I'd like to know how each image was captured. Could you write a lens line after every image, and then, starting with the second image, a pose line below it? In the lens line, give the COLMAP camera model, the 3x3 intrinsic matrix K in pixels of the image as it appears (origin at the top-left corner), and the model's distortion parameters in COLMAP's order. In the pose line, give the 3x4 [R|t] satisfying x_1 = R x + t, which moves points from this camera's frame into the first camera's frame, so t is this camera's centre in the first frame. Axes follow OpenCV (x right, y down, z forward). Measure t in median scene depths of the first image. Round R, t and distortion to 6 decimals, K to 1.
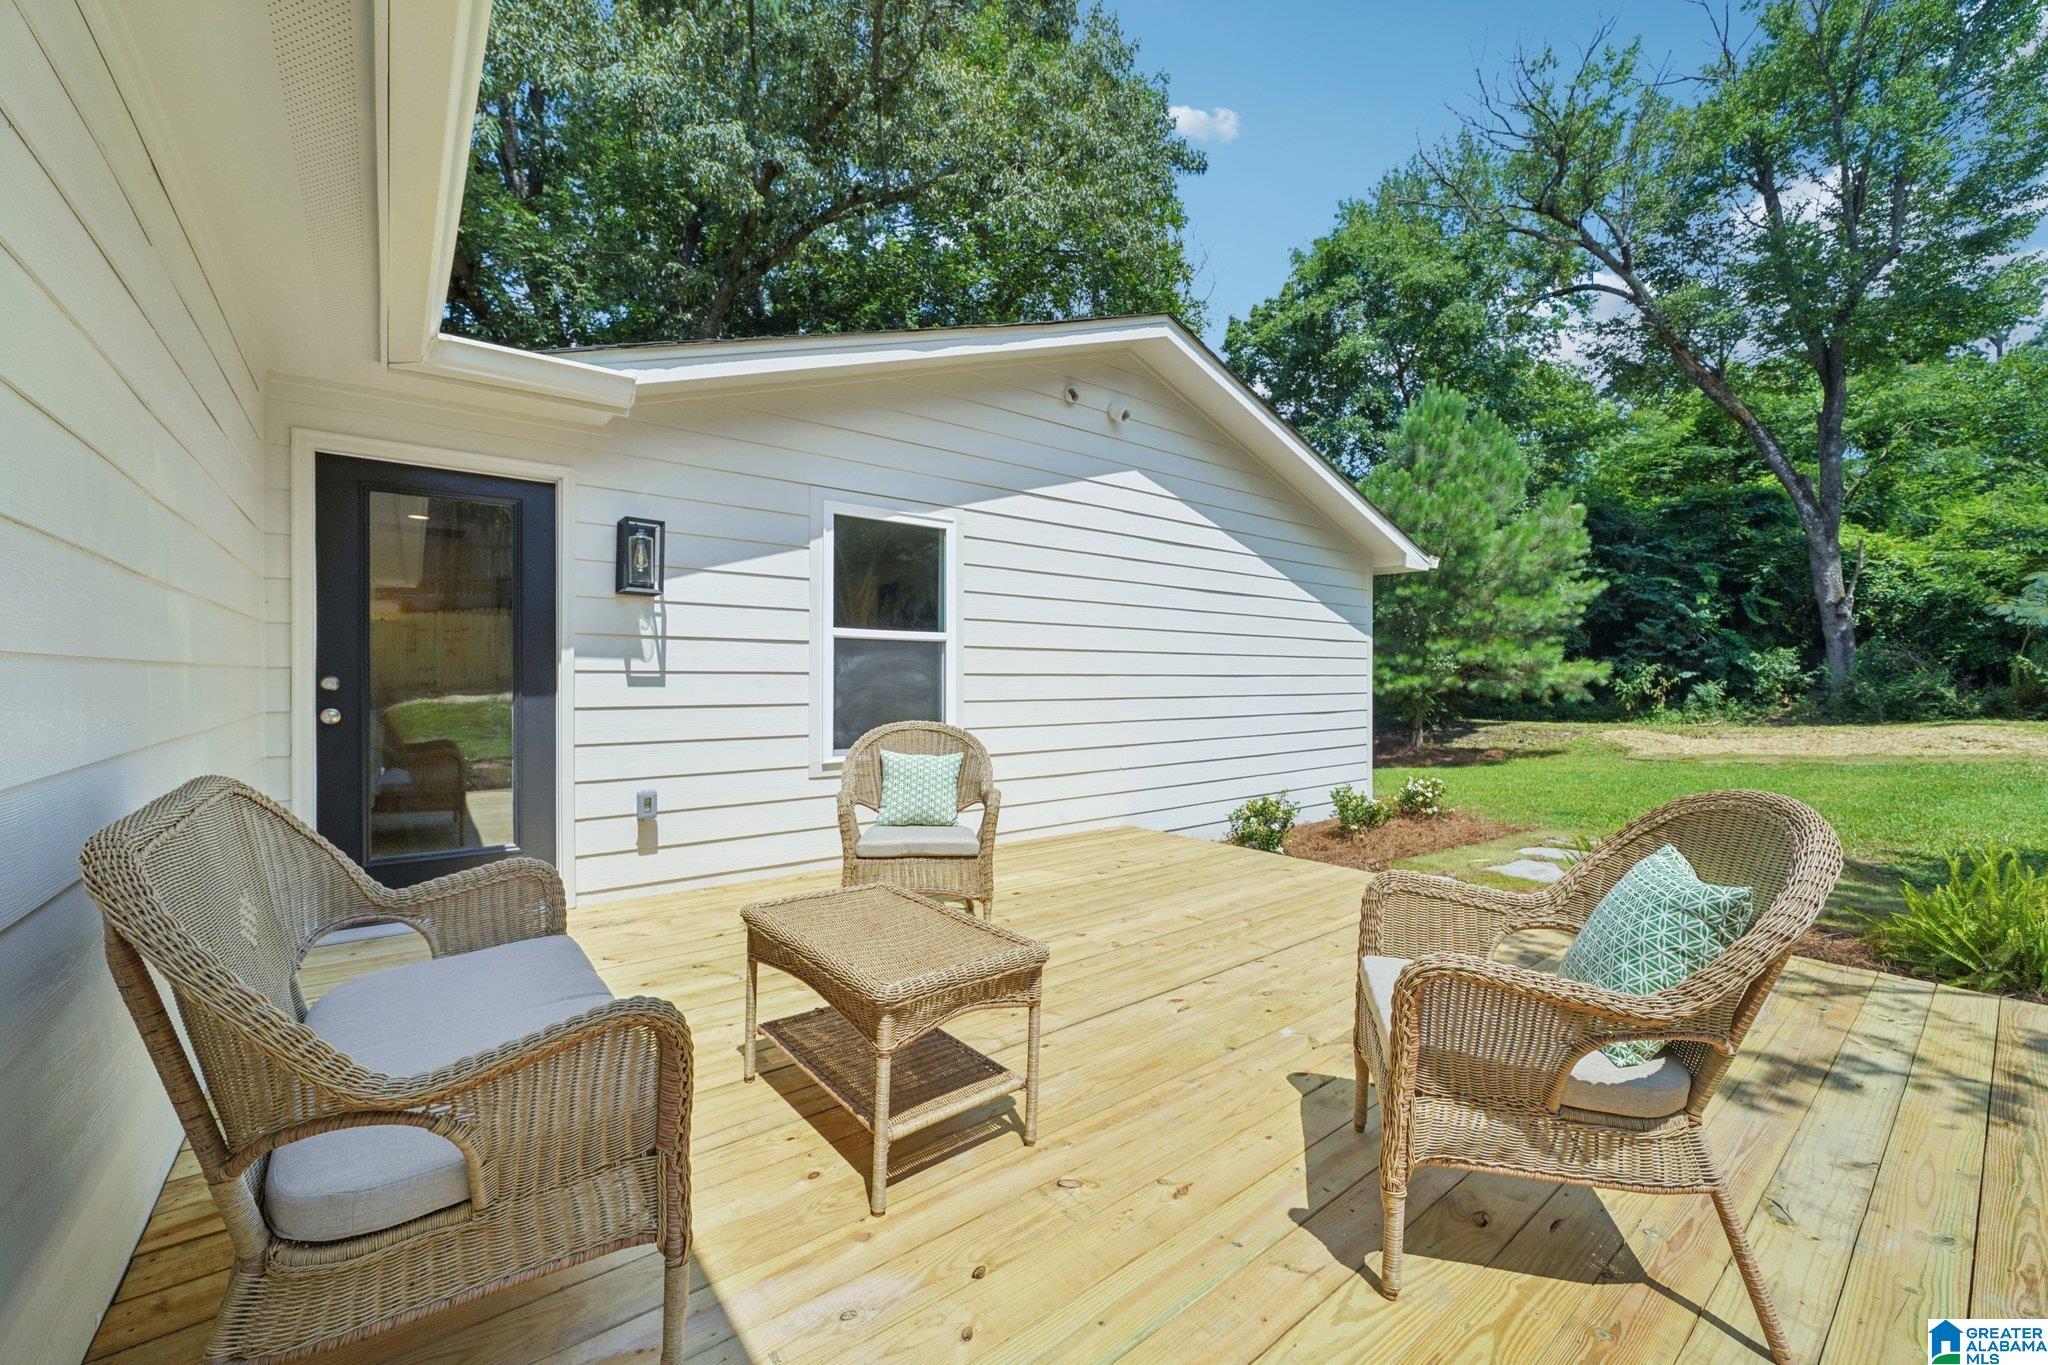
lens RADIAL K [[799.7, 0, 1013.0], [0, 799.7, 676.0], [0, 0, 1]] dist [-0.013217, 0.000030]
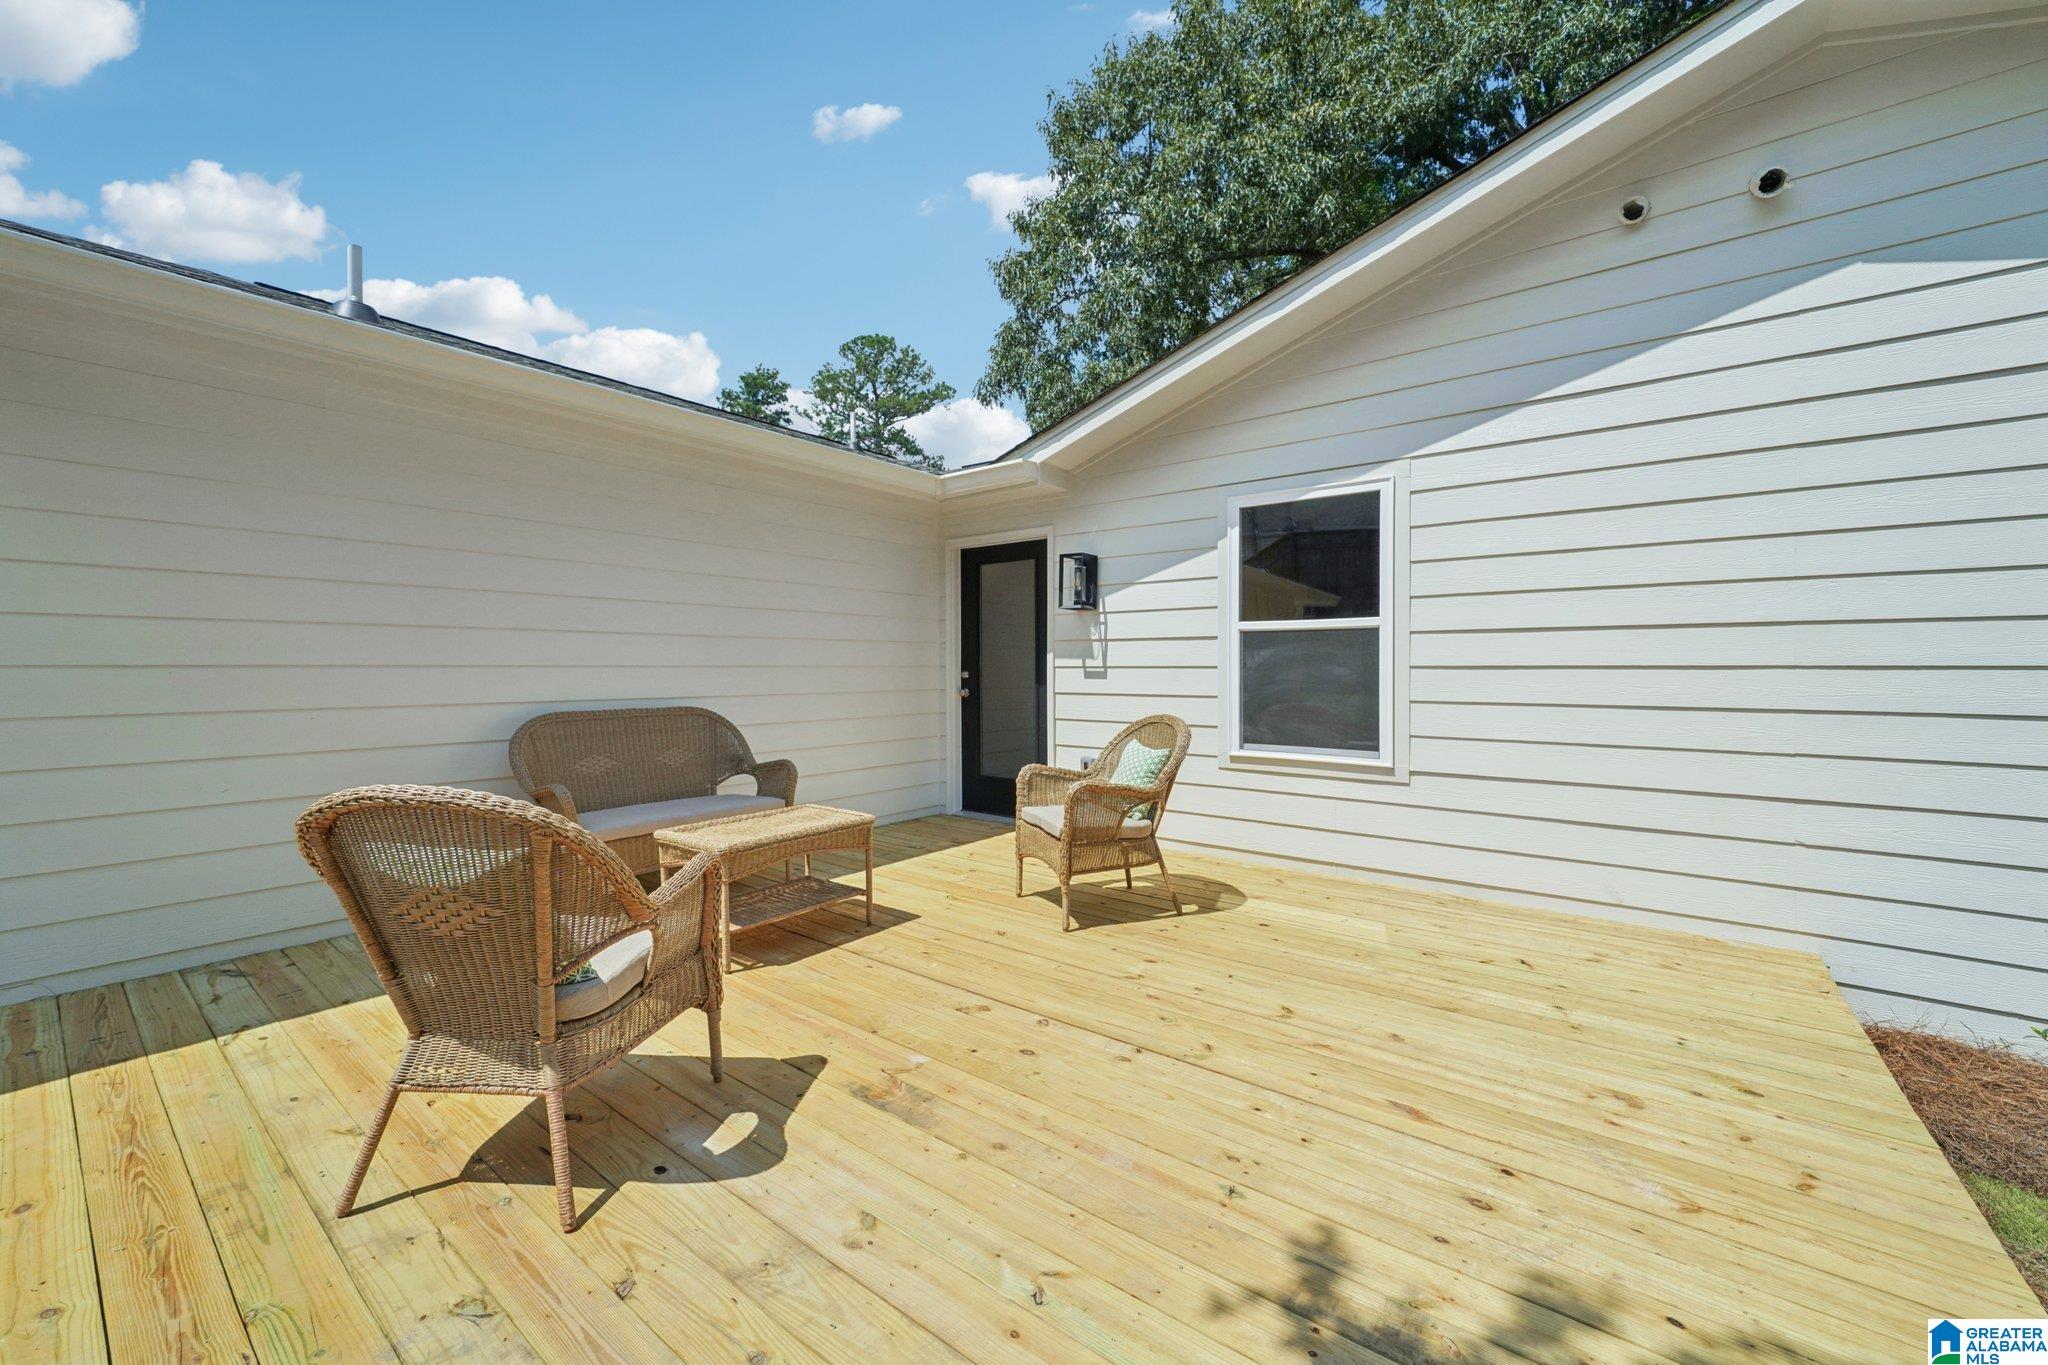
lens RADIAL K [[799.7, 0, 1013.0], [0, 799.7, 676.0], [0, 0, 1]] dist [-0.013217, 0.000030]
pose [[0.239682, 0.007072, -0.970826, 0.686694], [0.003250, 0.999962, 0.008086, -0.001695], [0.970846, -0.005093, 0.239650, 0.485282]]
